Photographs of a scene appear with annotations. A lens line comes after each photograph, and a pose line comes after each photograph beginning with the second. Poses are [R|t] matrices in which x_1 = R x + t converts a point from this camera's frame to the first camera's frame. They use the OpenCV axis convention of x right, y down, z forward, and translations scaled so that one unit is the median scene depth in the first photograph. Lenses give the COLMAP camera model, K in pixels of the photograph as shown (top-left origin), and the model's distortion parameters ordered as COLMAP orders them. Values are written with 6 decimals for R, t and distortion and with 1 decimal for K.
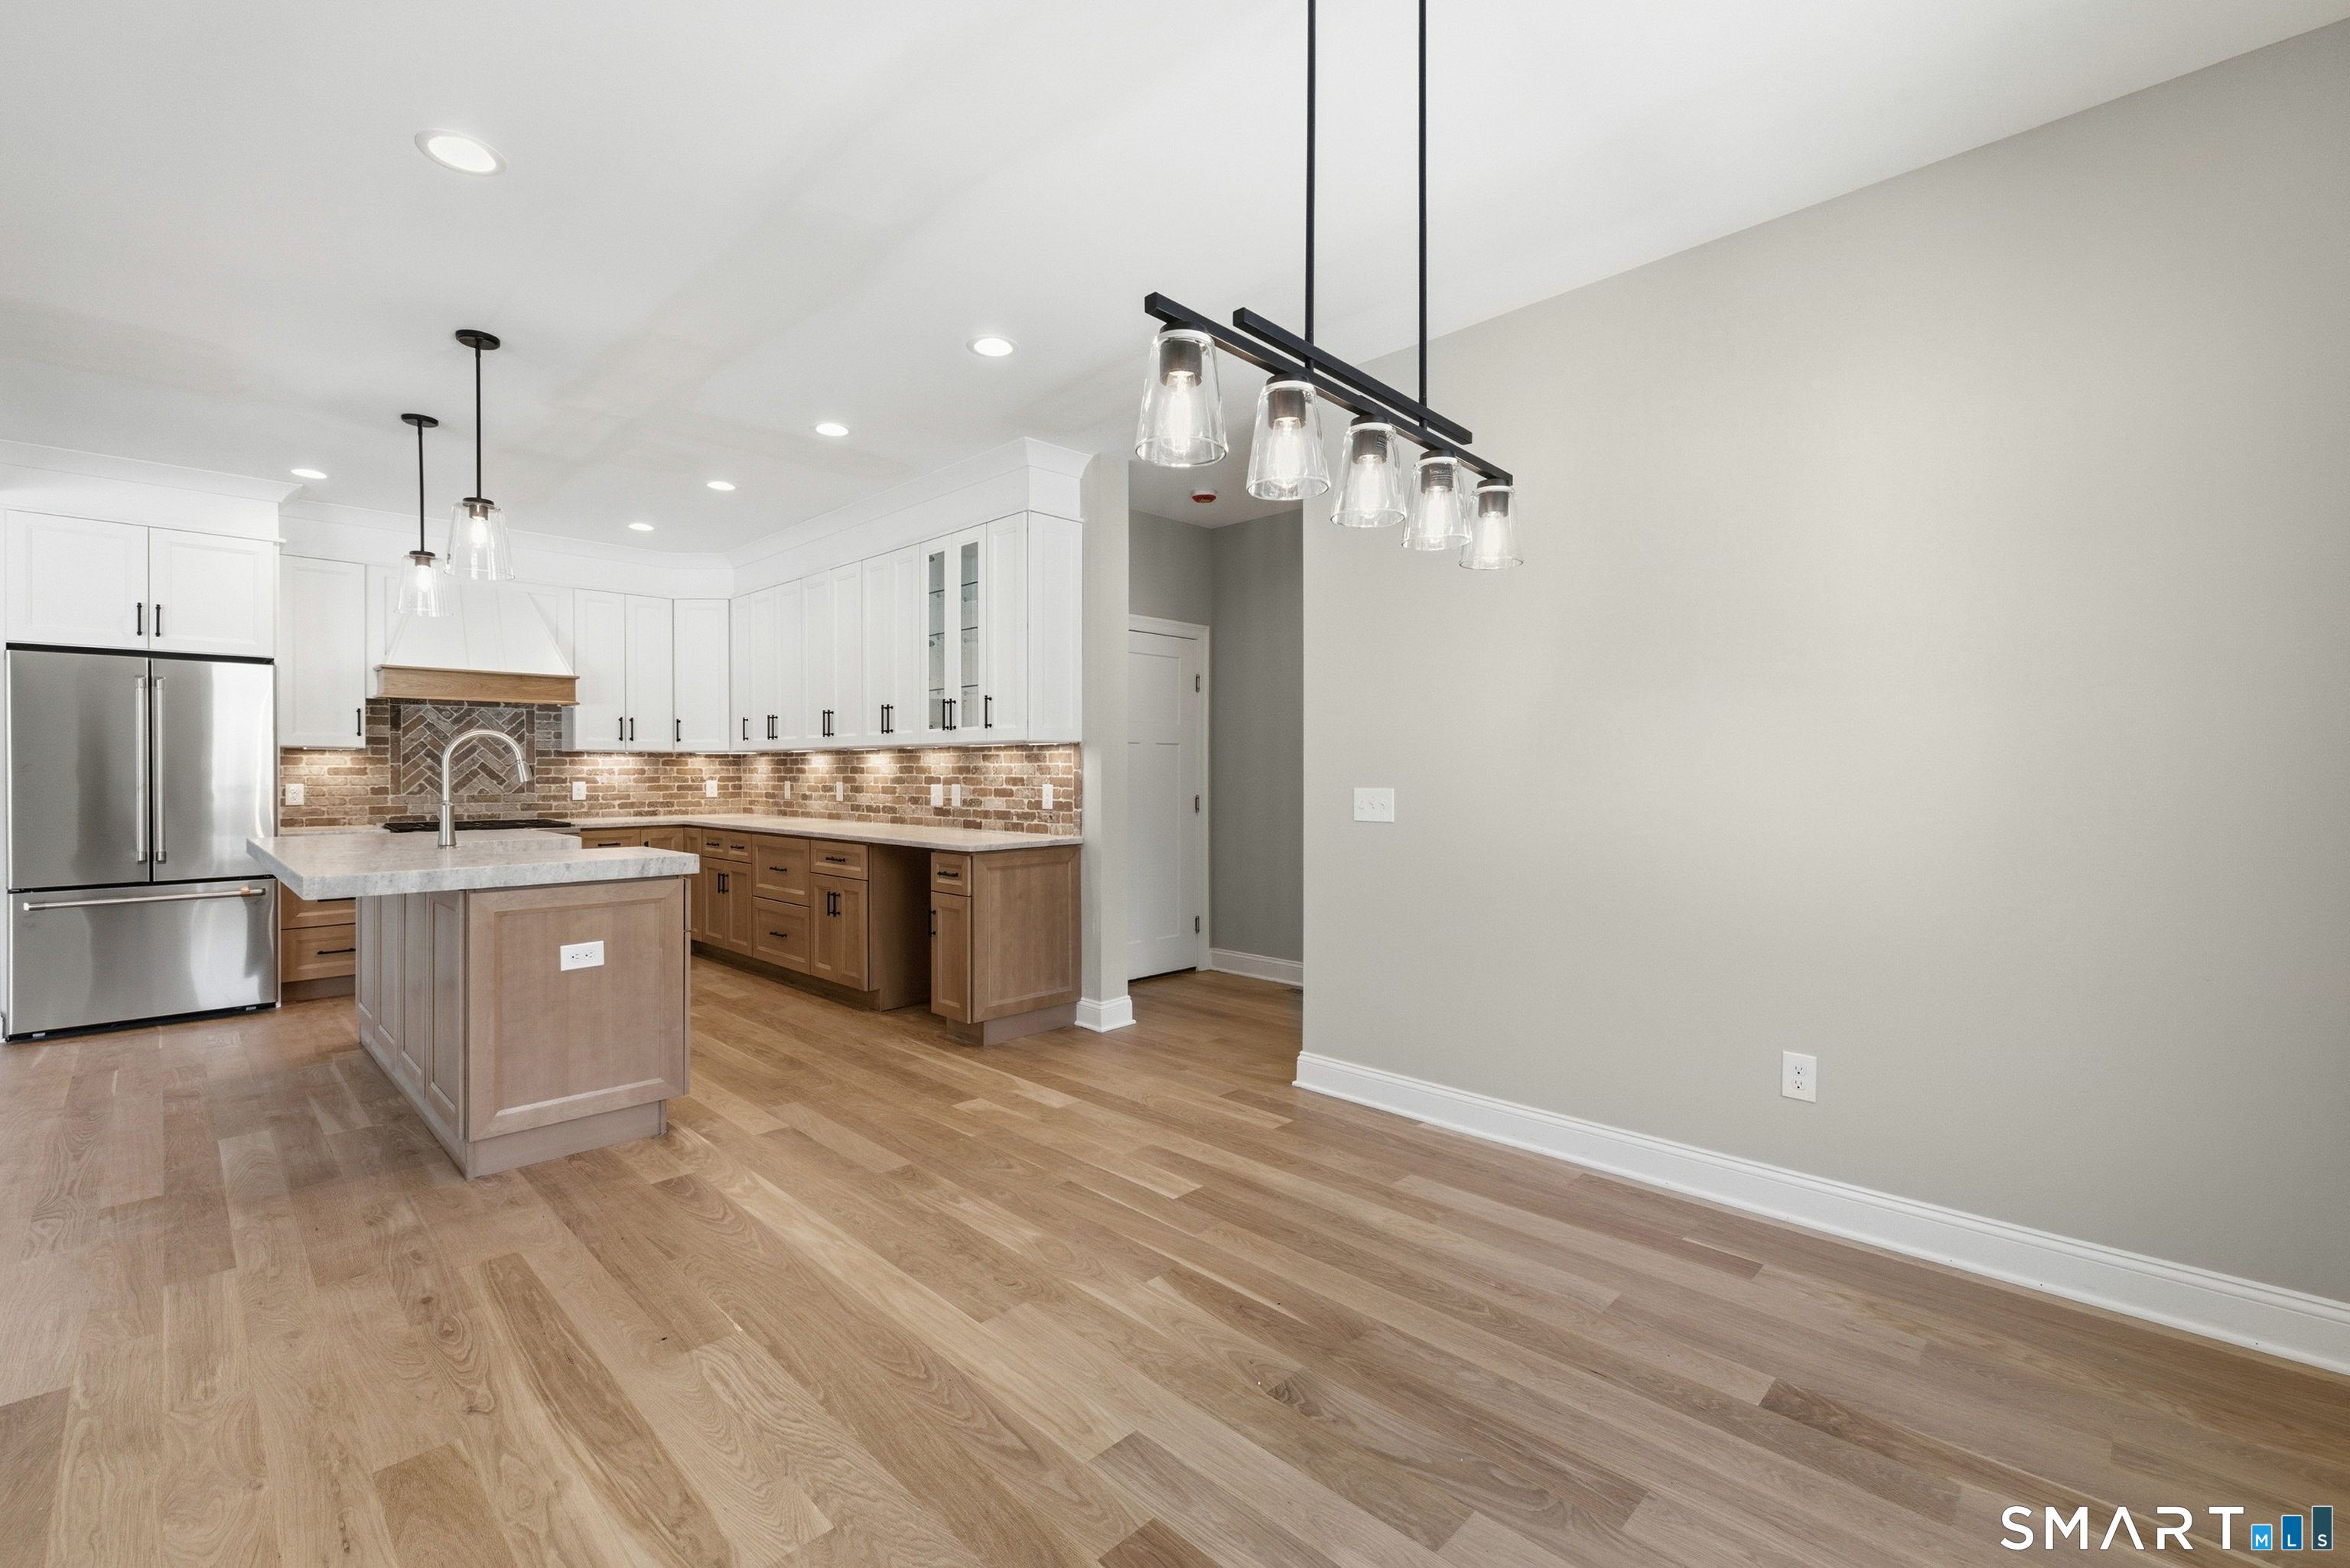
lens RADIAL K [[990.1, 0, 1168.1], [0, 990.1, 773.6], [0, 0, 1]] dist [0.008734, -0.003105]
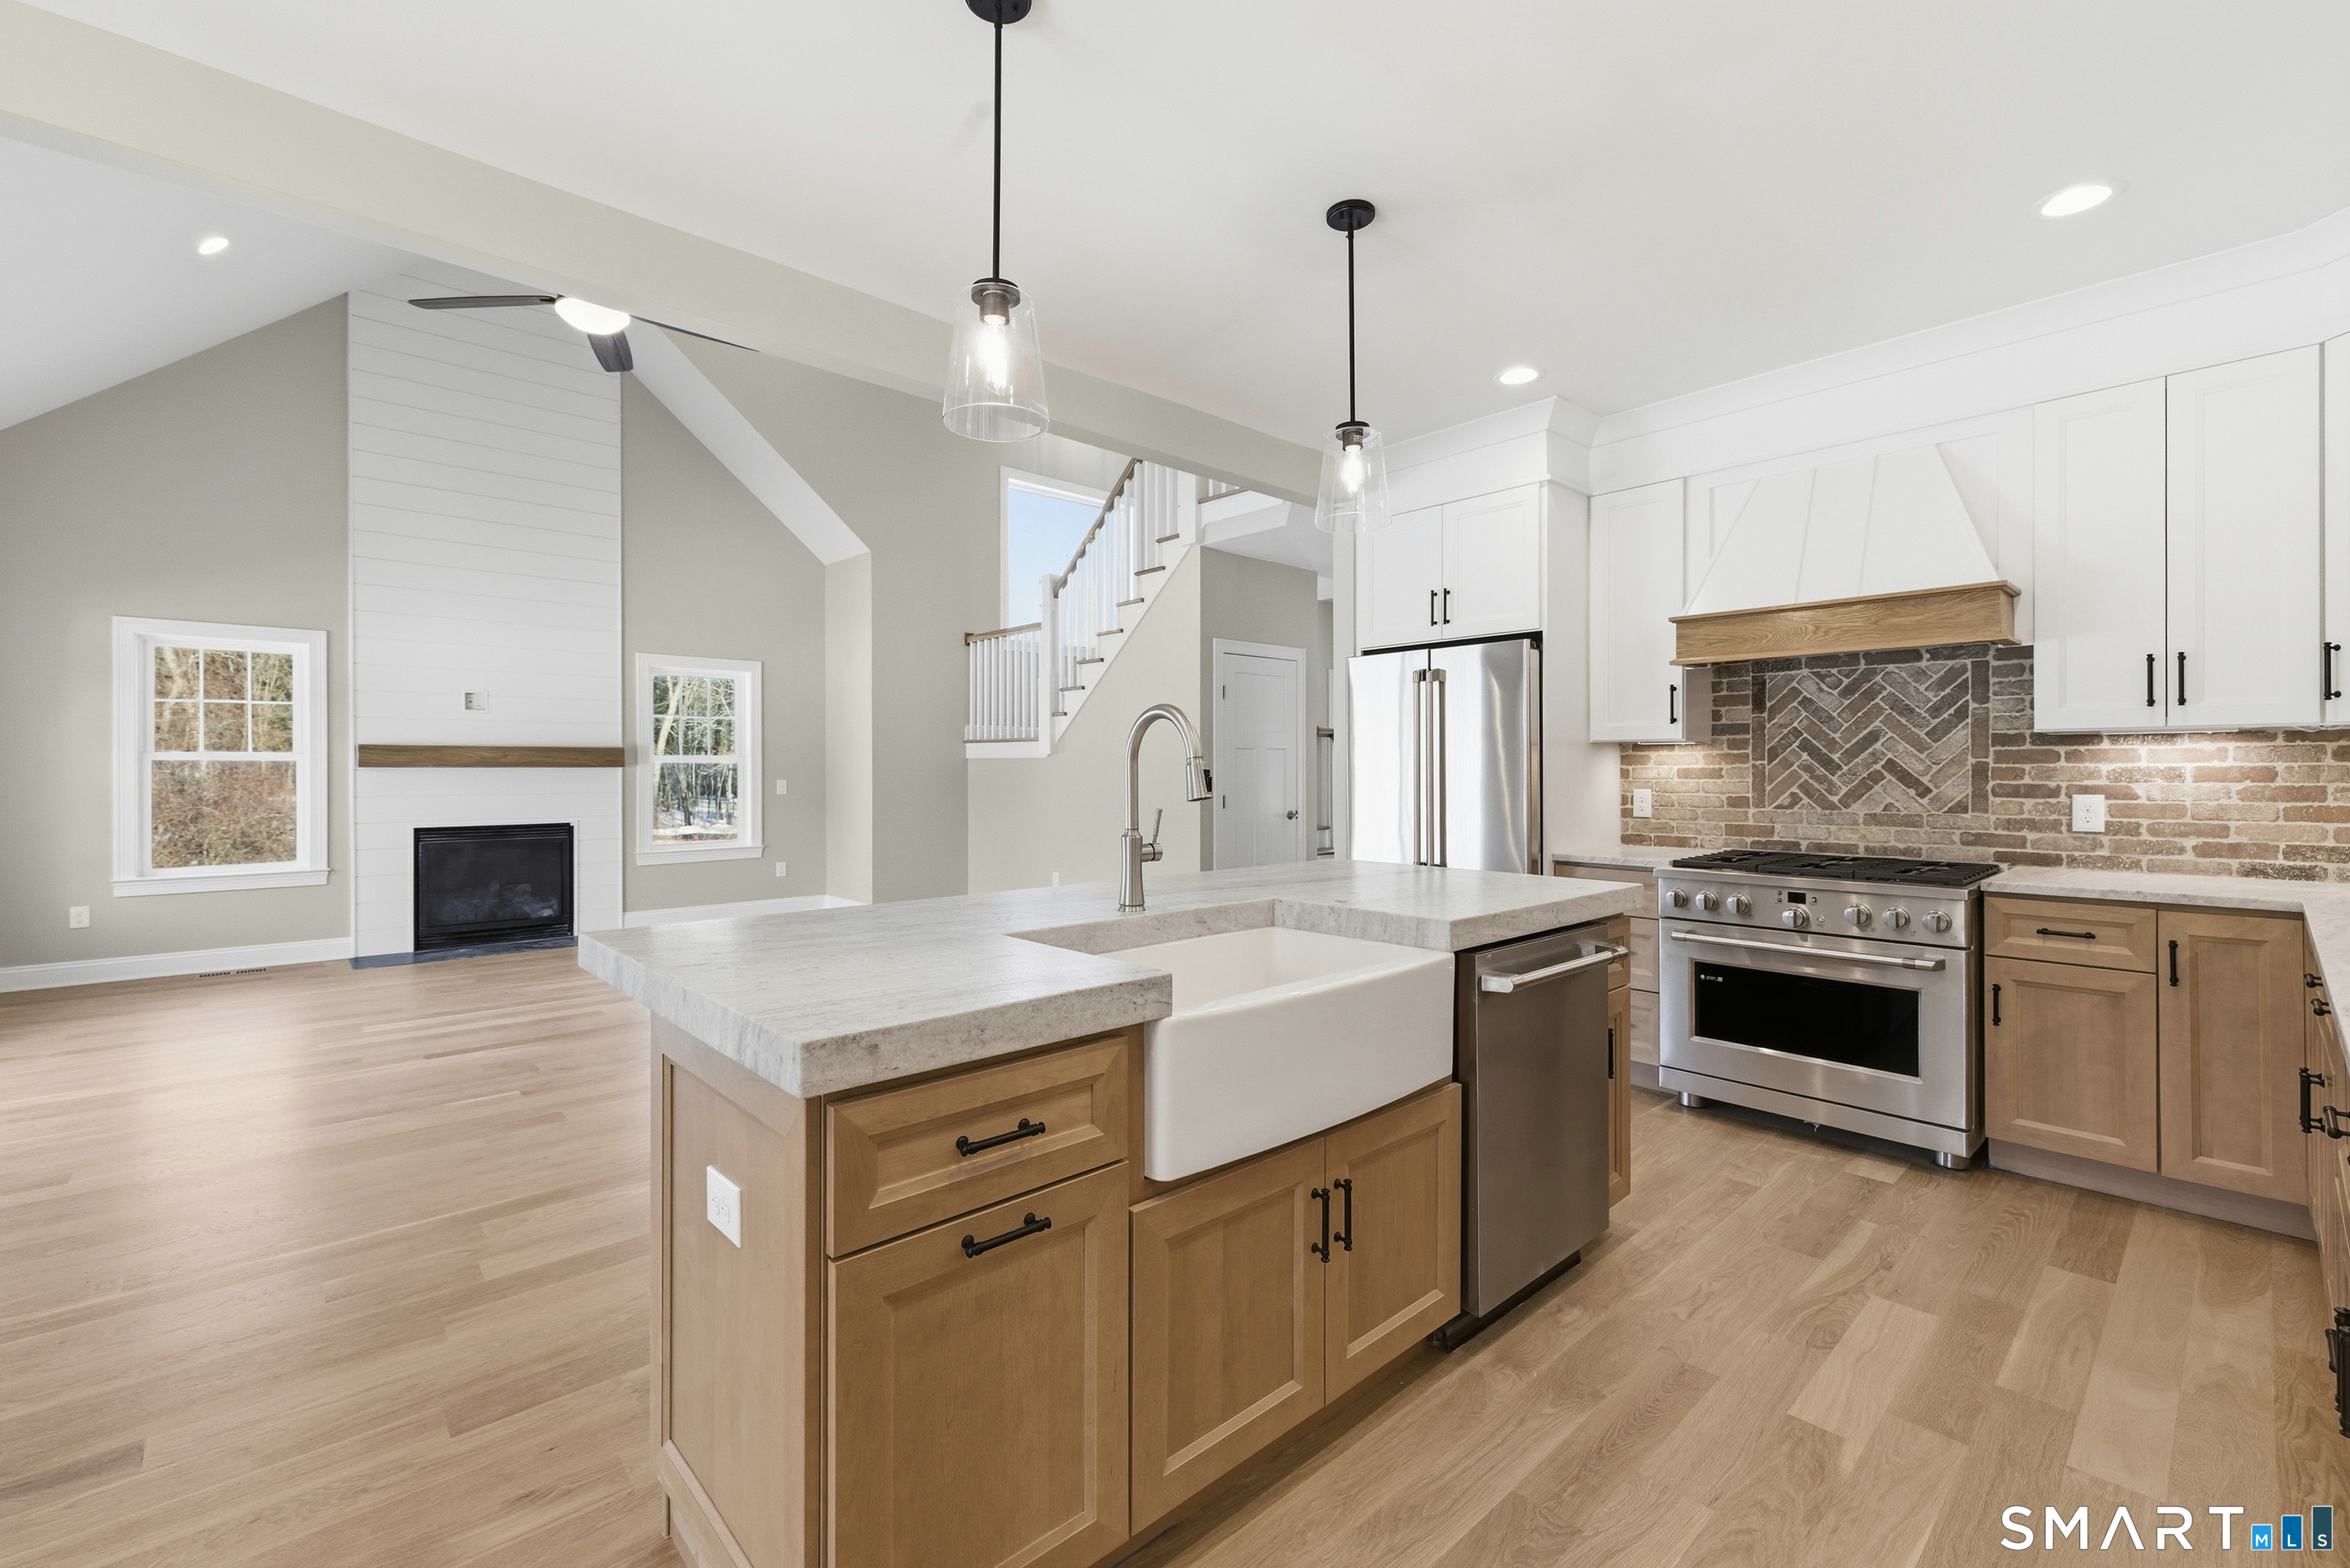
lens RADIAL K [[990.1, 0, 1168.5], [0, 990.1, 775.6], [0, 0, 1]] dist [0.008734, -0.003105]
pose [[-0.054250, 0.005313, -0.998513, -0.088968], [-0.000146, 0.999986, 0.005329, -0.004502], [0.998527, 0.000435, -0.054249, 0.661221]]
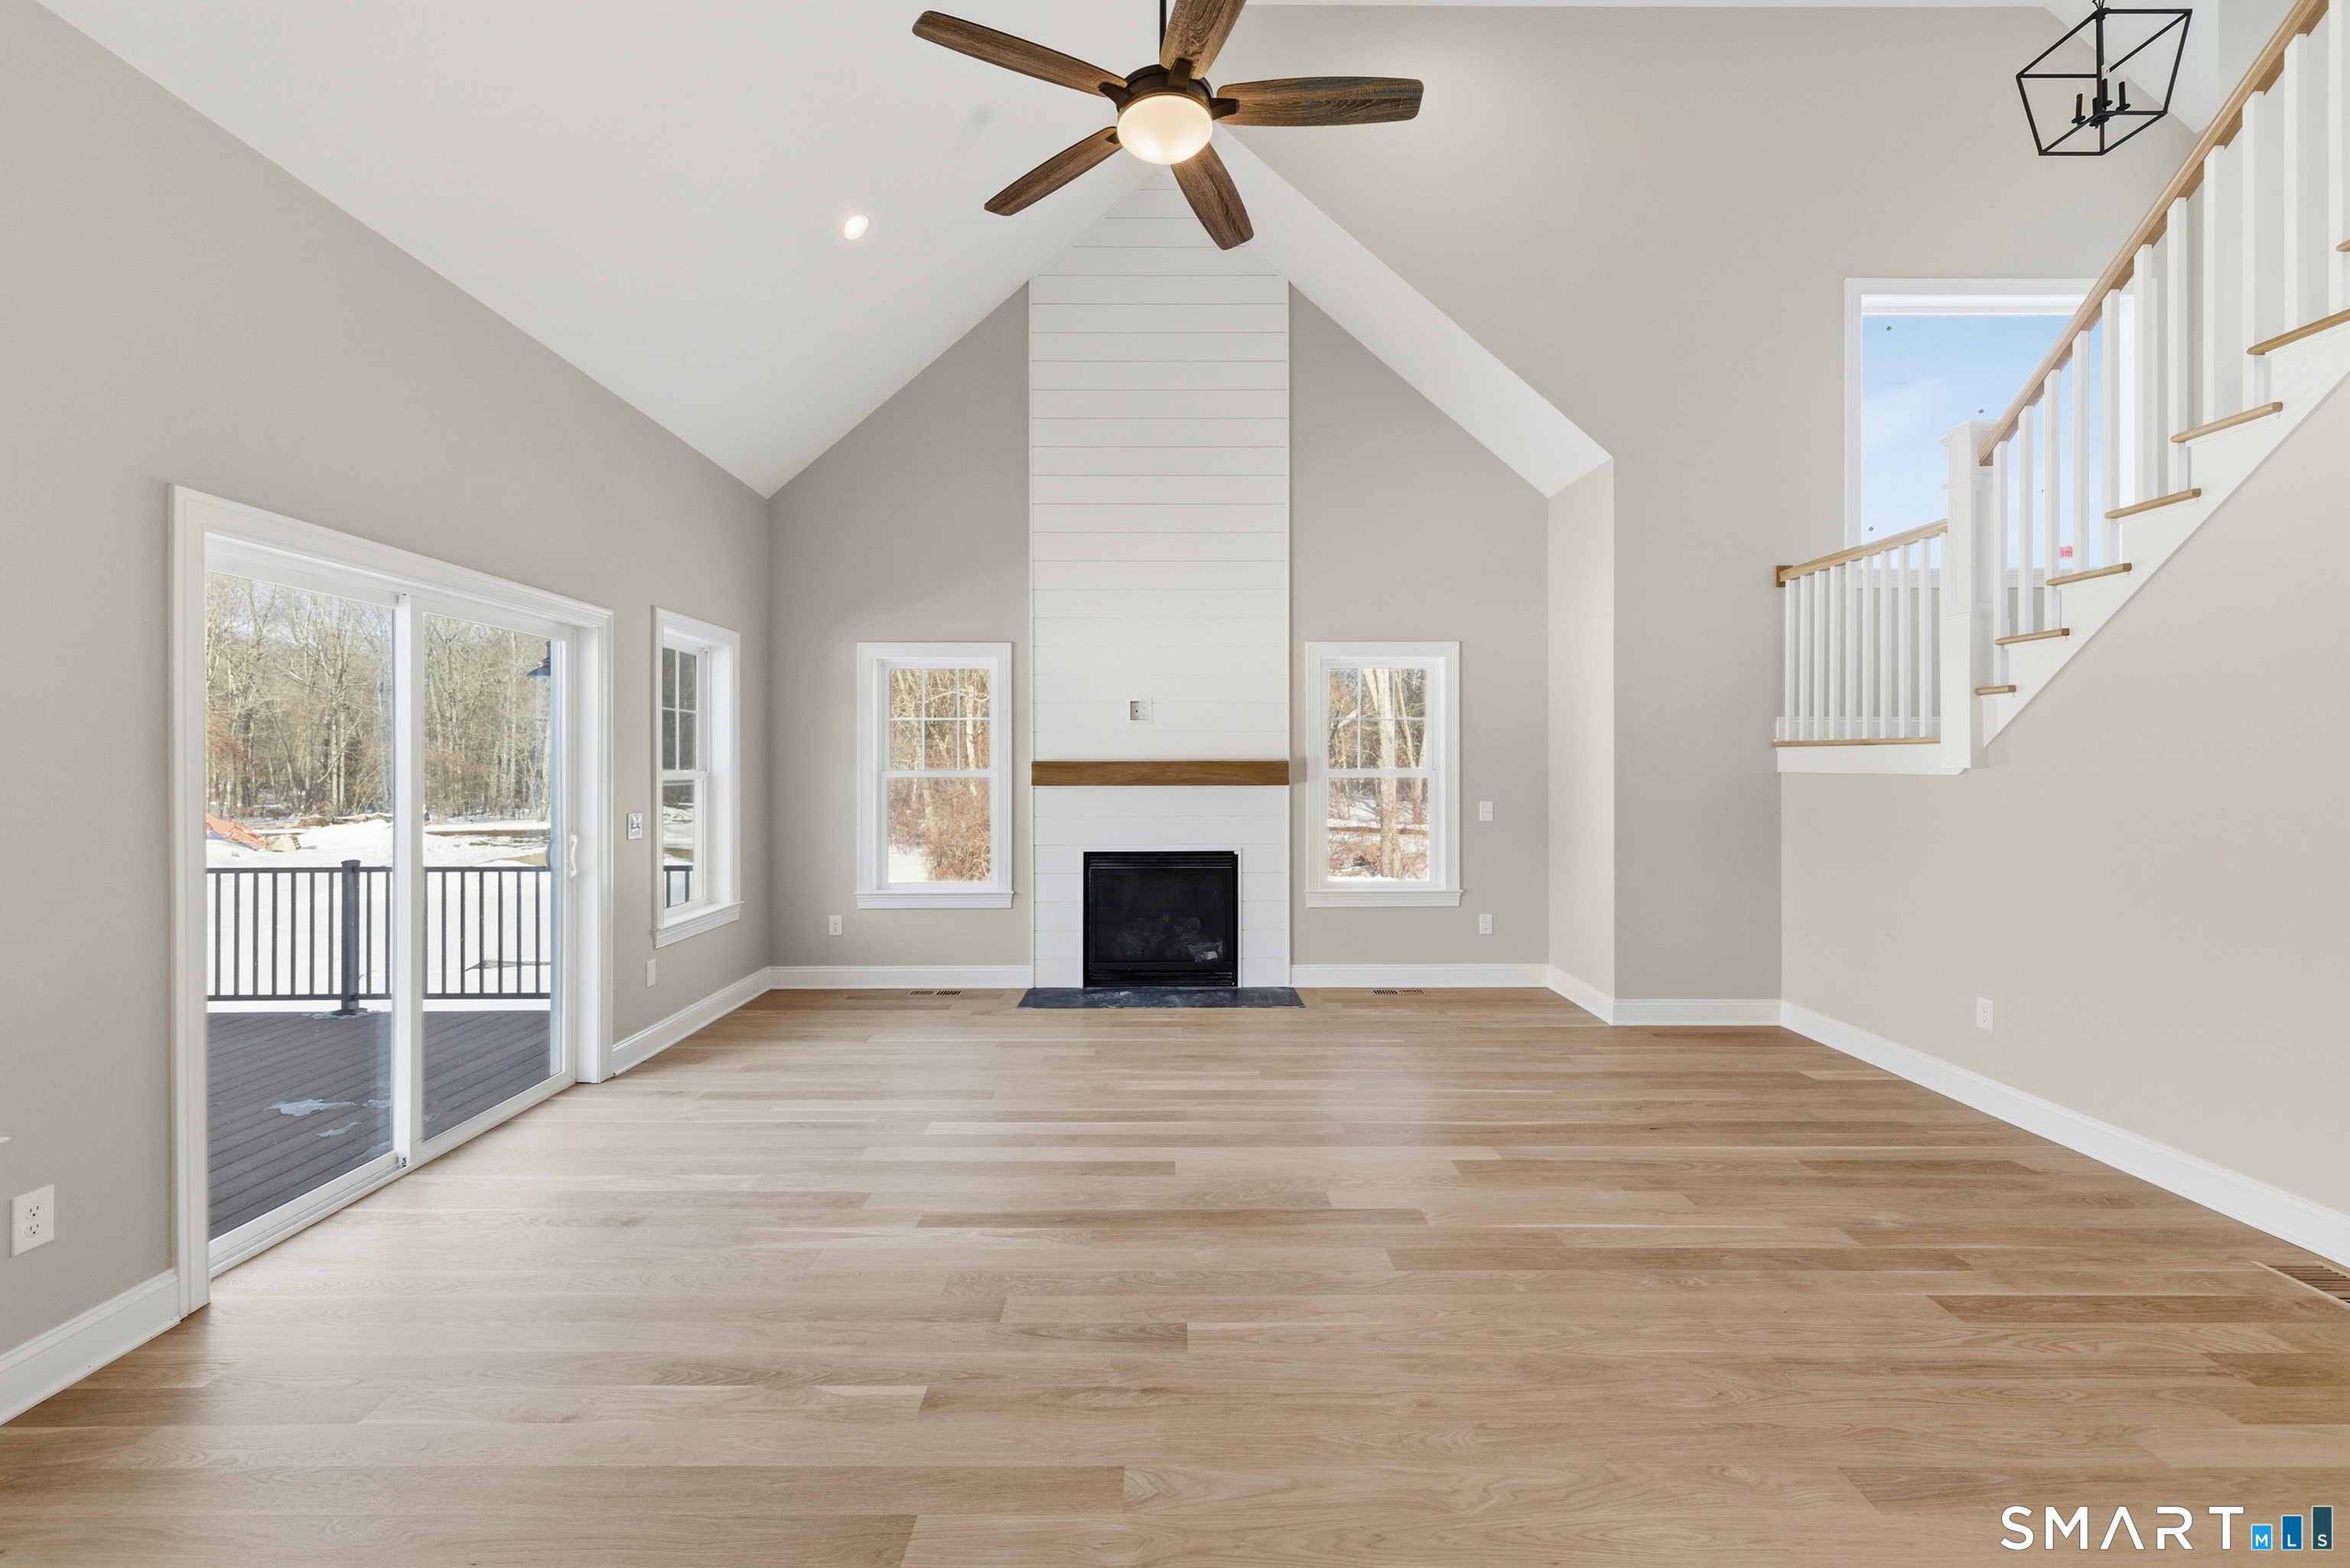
lens RADIAL K [[990.1, 0, 1167.2], [0, 990.1, 768.3], [0, 0, 1]] dist [0.008734, -0.003105]
pose [[-0.708097, 0.001388, -0.706114, -0.517627], [0.000110, 0.999998, 0.001855, -0.027526], [0.706115, 0.001236, -0.708096, 0.527233]]
